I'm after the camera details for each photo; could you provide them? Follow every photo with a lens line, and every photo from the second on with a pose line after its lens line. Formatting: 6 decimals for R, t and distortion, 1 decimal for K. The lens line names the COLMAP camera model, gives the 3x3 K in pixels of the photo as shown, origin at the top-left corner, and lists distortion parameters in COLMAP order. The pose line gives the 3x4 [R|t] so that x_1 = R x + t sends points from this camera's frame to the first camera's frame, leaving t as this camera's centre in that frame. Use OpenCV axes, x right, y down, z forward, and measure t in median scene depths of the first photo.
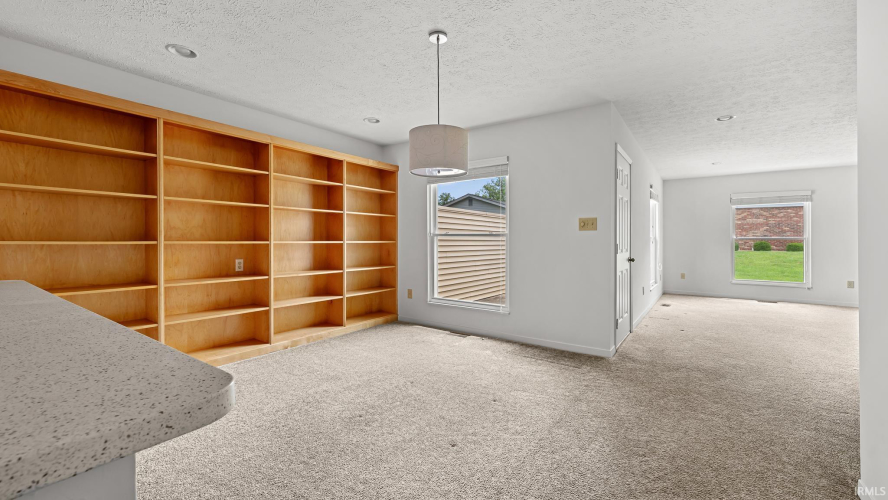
lens RADIAL K [[361.9, 0, 441.9], [0, 361.9, 244.1], [0, 0, 1]] dist [-0.001301, -0.000227]
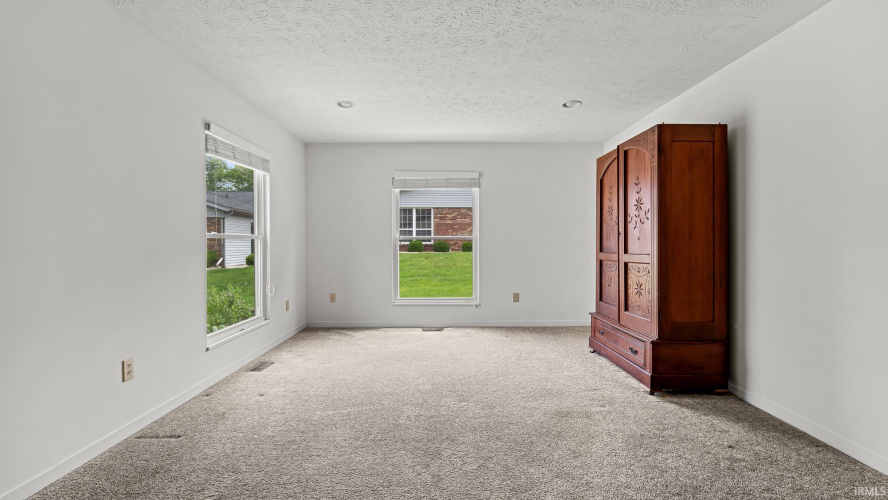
lens RADIAL K [[446.7, 0, 444.0], [0, 446.7, 250.0], [0, 0, 1]] dist [0.003263, 0.000079]
pose [[0.790761, -0.016007, 0.611916, 0.775387], [0.010605, 0.999866, 0.012451, -0.005549], [-0.612033, -0.003357, 0.790825, 0.613593]]
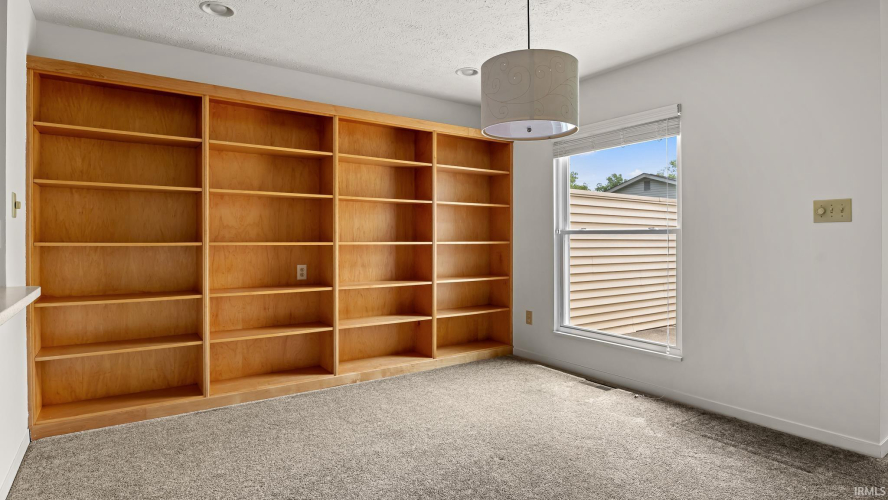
lens RADIAL K [[470.8, 0, 442.9], [0, 470.8, 241.8], [0, 0, 1]] dist [-0.020452, -0.000542]
pose [[0.942099, -0.001385, -0.335331, 0.081158], [-0.001003, 0.999975, -0.006949, -0.001728], [0.335332, 0.006883, 0.942075, 0.132886]]
